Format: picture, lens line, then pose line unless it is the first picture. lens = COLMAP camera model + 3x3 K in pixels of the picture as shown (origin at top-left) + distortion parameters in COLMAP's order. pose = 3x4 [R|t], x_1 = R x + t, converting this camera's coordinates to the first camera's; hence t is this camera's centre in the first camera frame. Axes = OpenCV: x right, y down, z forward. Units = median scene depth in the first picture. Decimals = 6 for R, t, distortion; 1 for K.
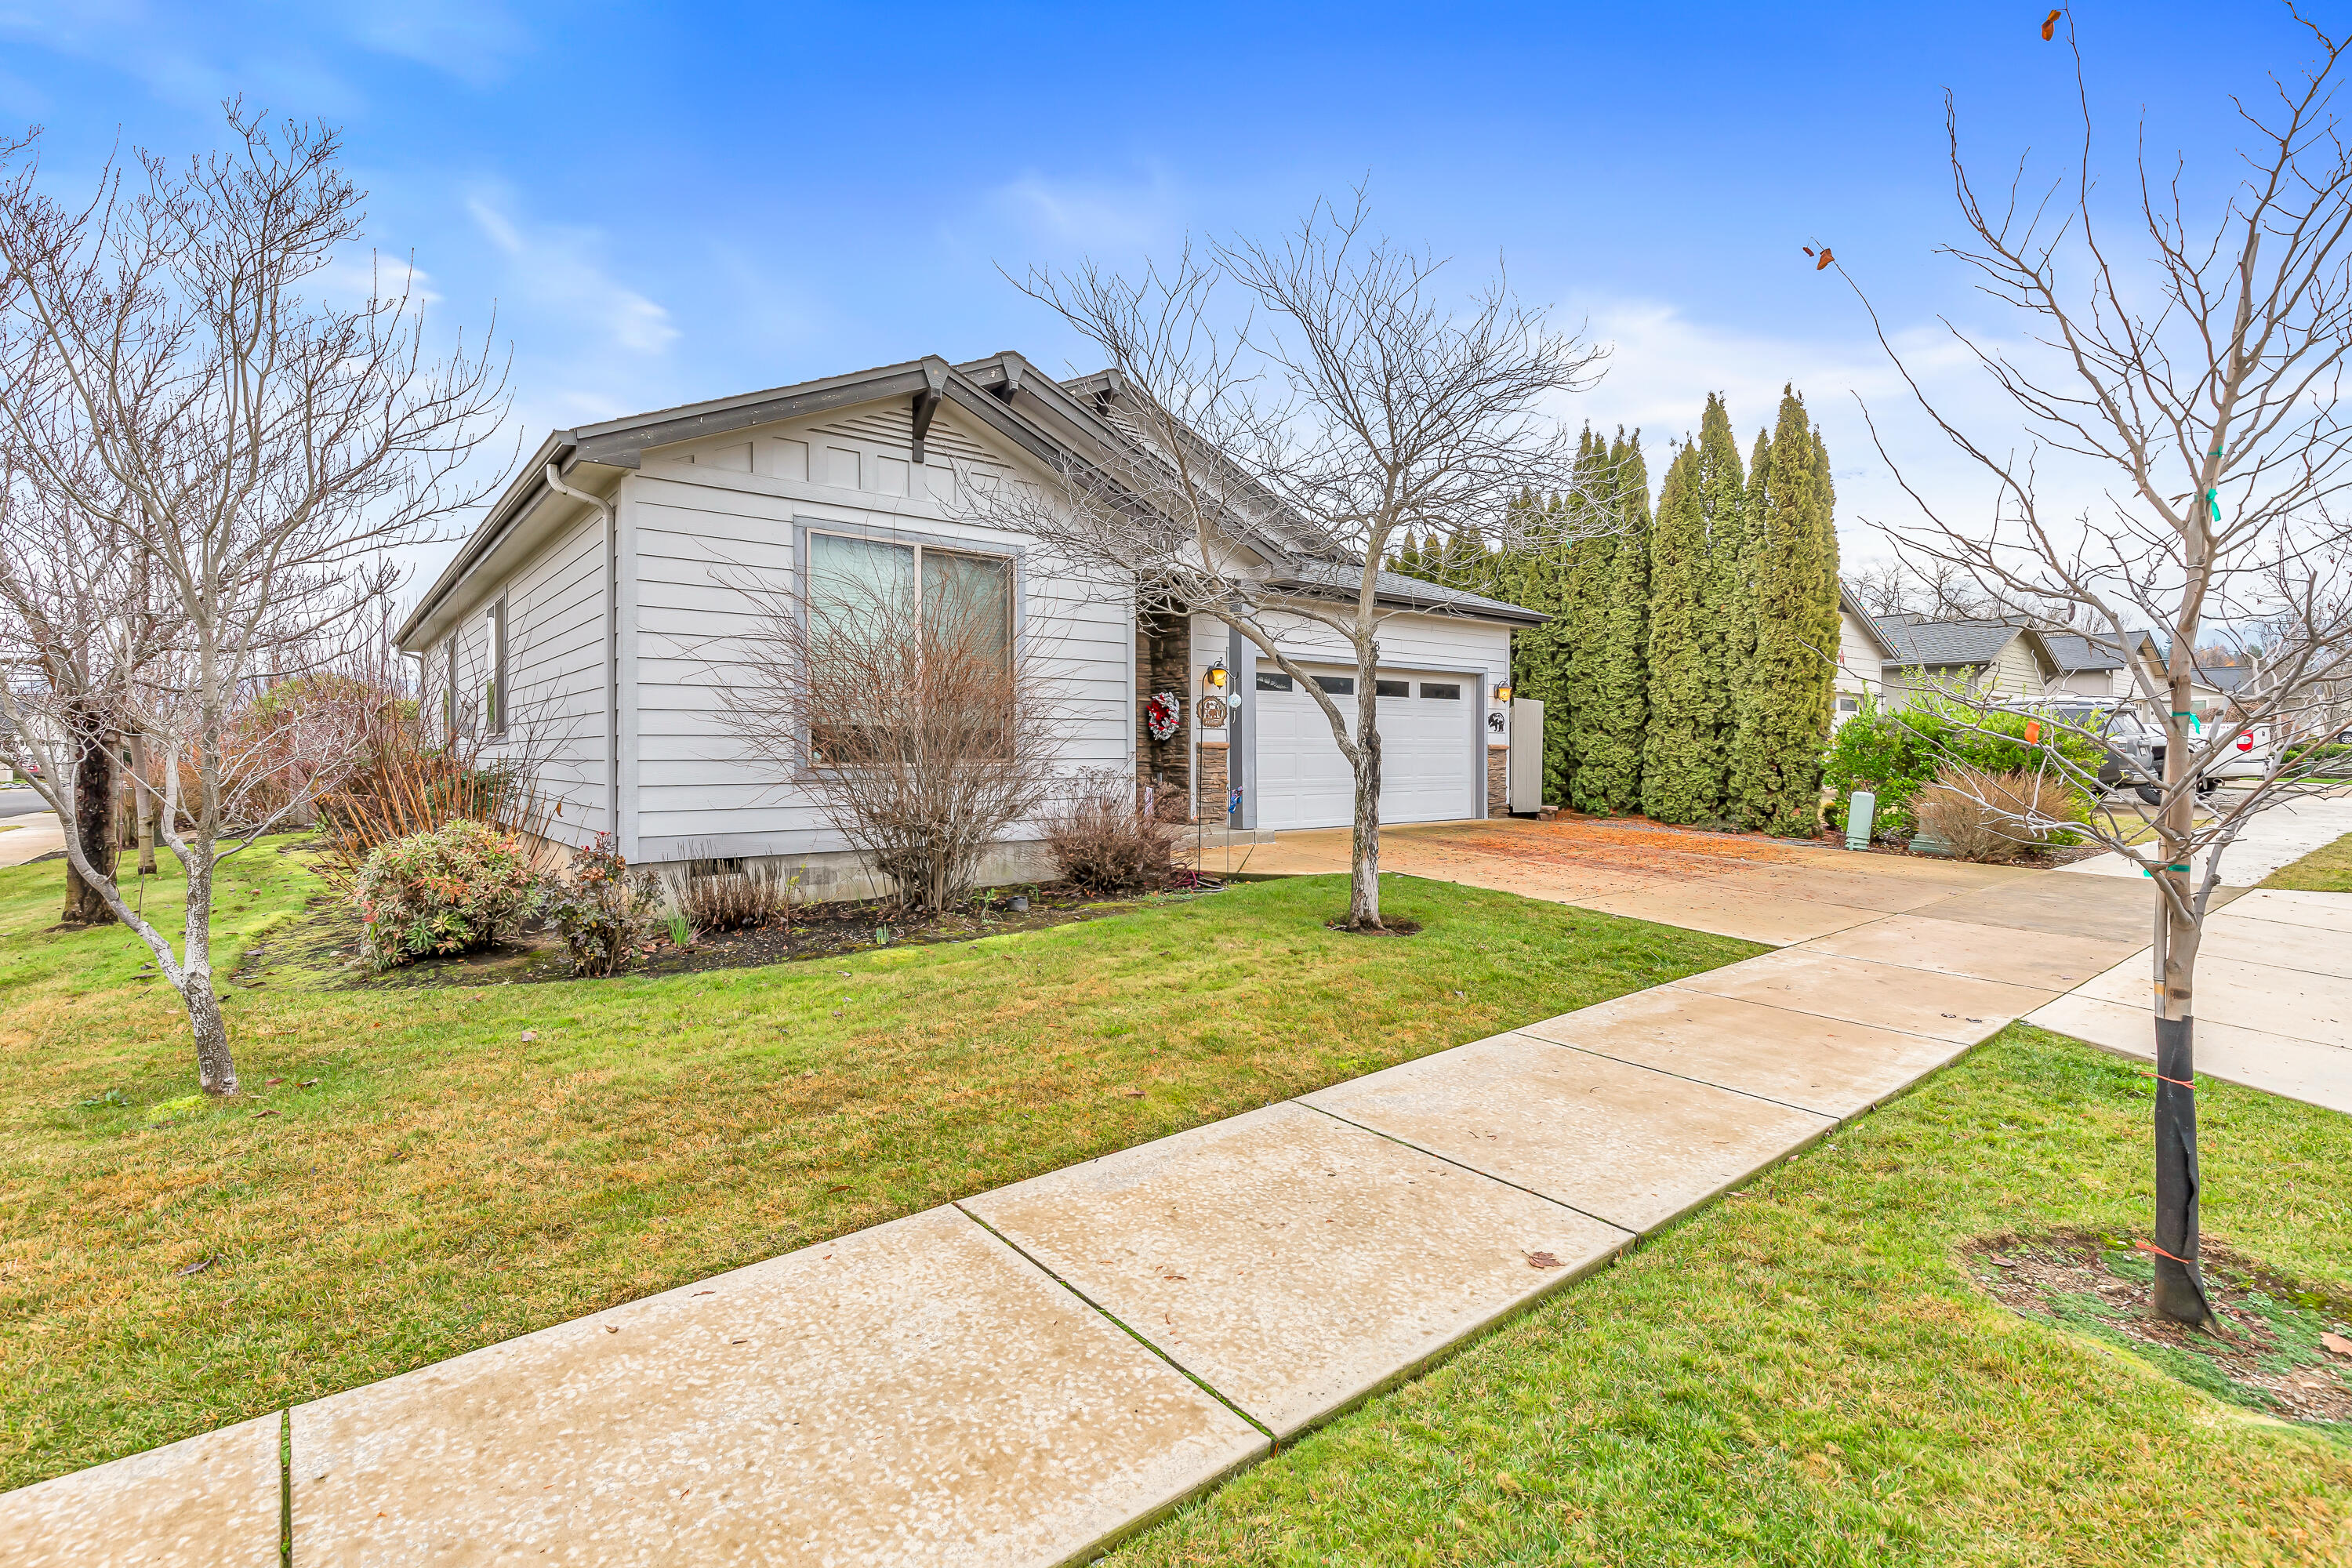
lens RADIAL K [[1062.3, 0, 1168.1], [0, 1062.3, 747.3], [0, 0, 1]] dist [0.010477, -0.001826]
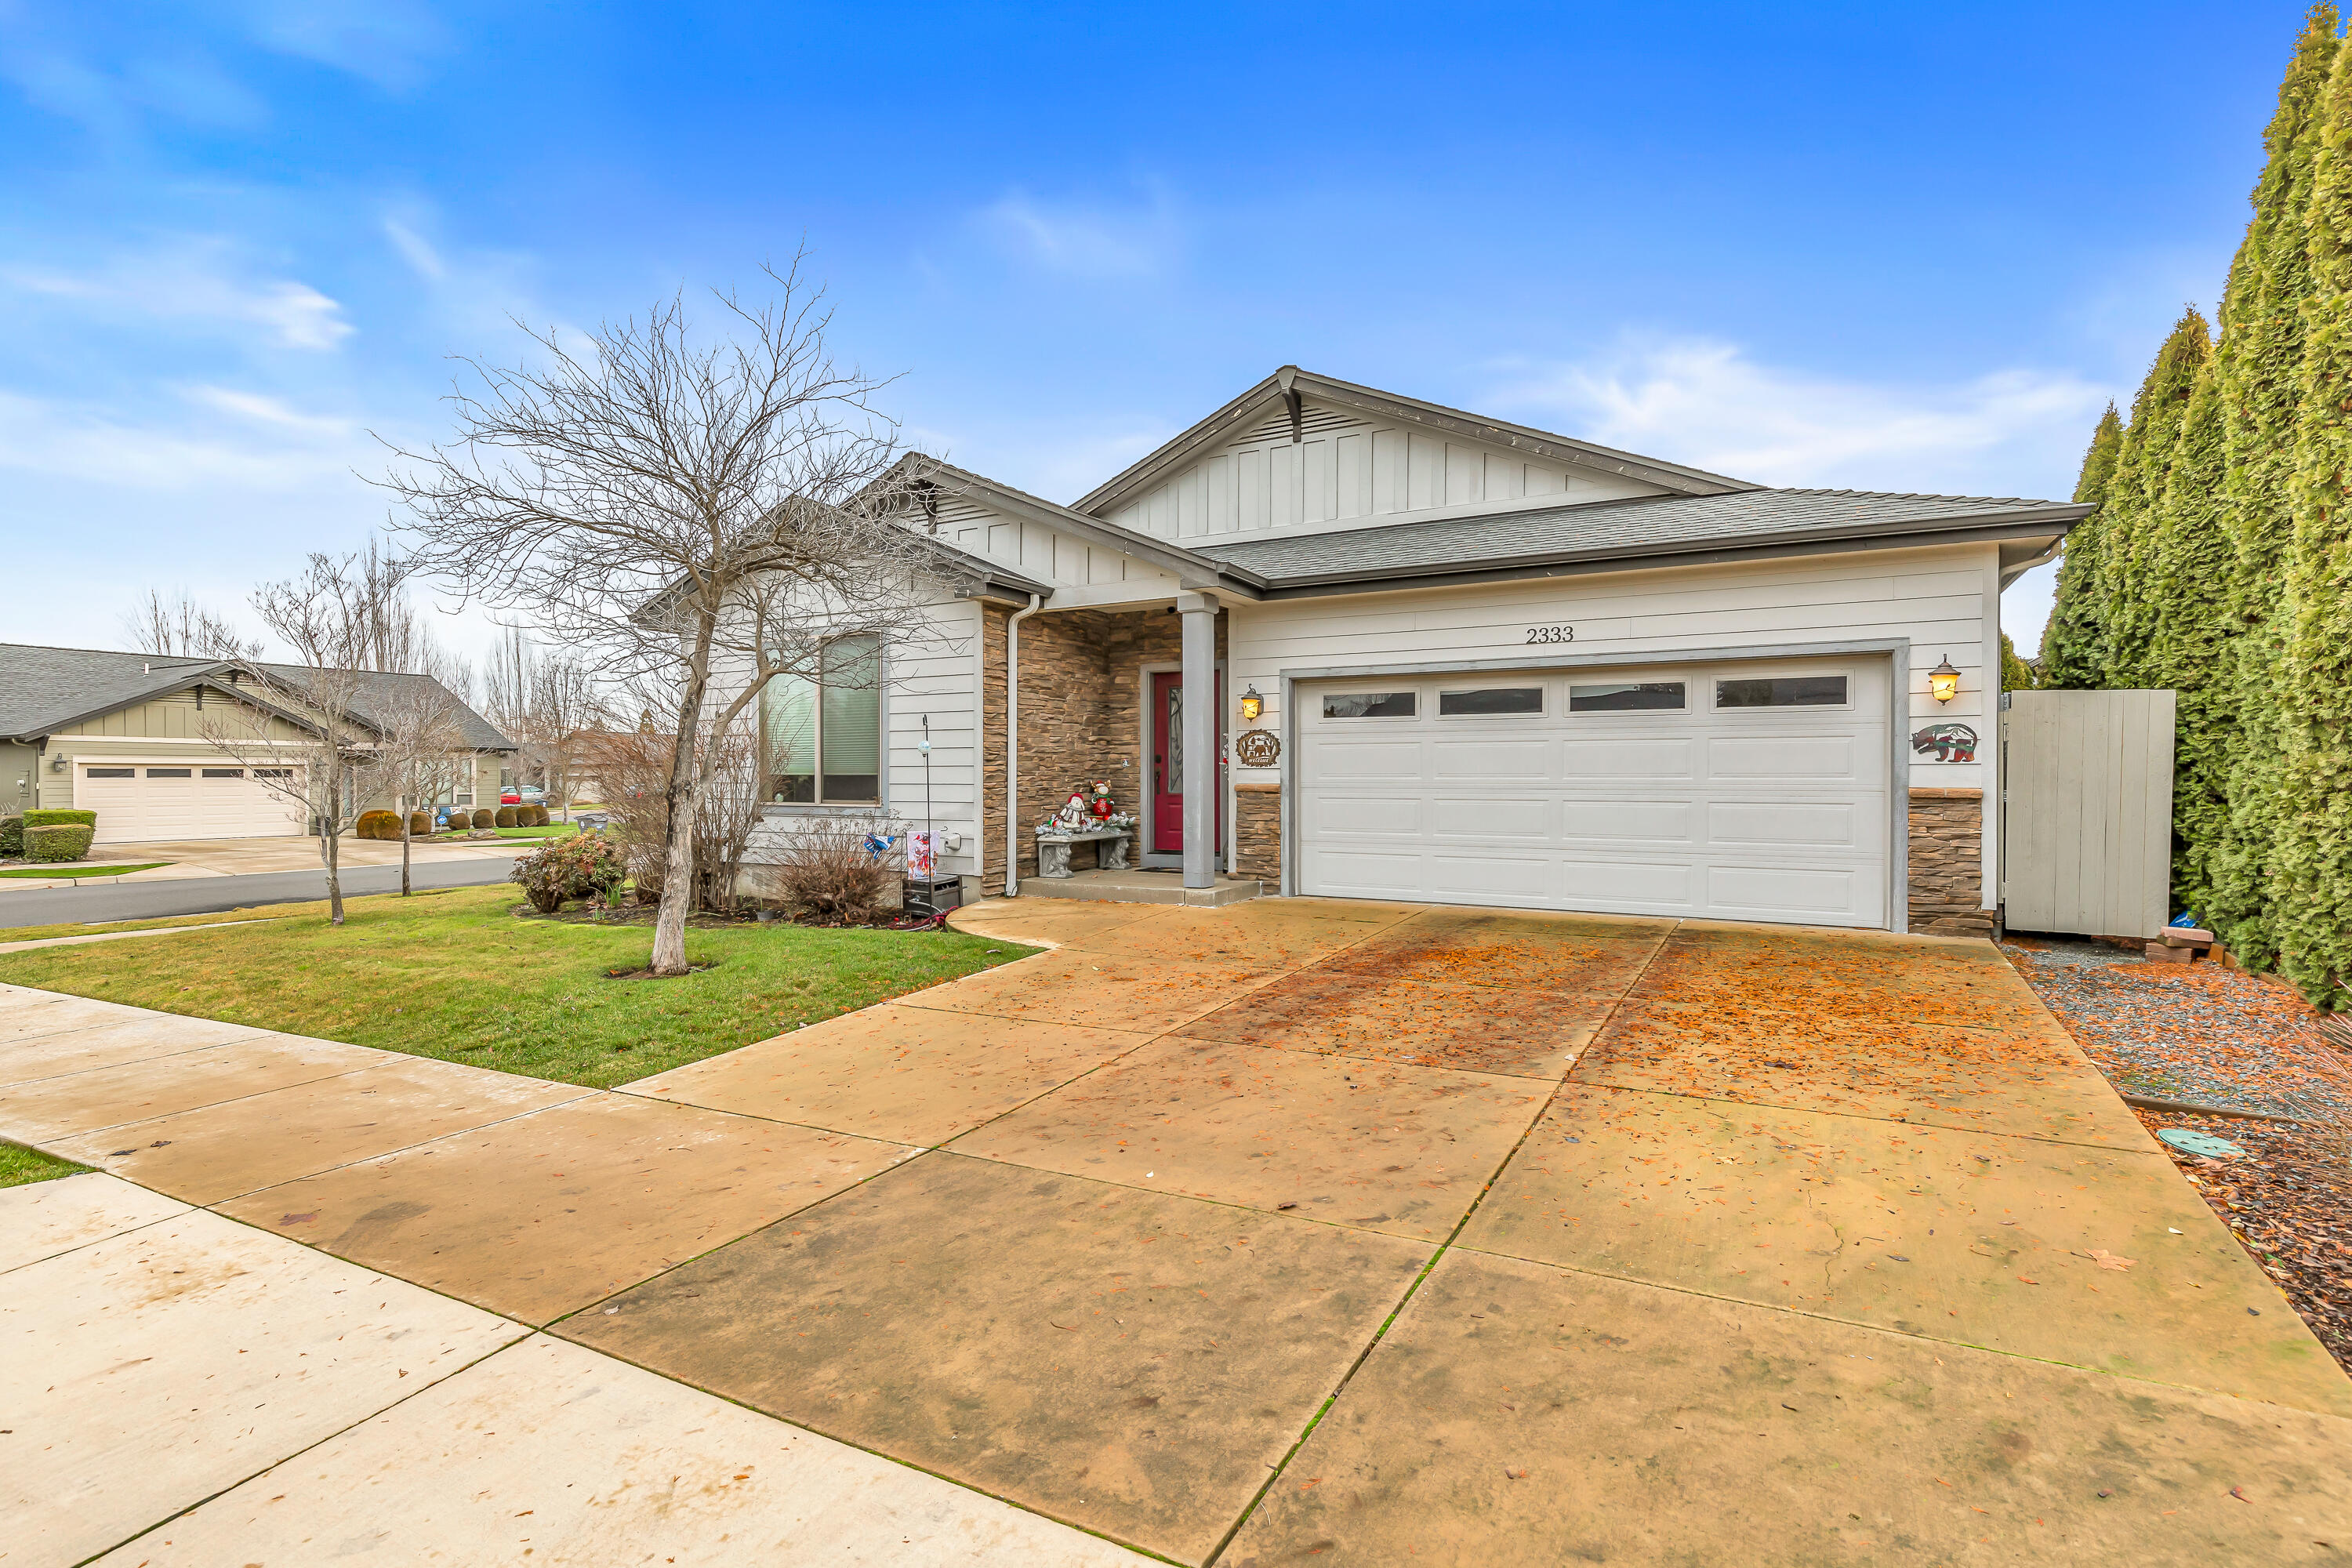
lens RADIAL K [[1062.3, 0, 1292.7], [0, 1062.3, 776.5], [0, 0, 1]] dist [0.010477, -0.001826]
pose [[0.442132, 0.001227, -0.896949, 0.632275], [0.000709, 0.999998, 0.001717, -0.009207], [0.896950, -0.001395, 0.442130, 0.506308]]
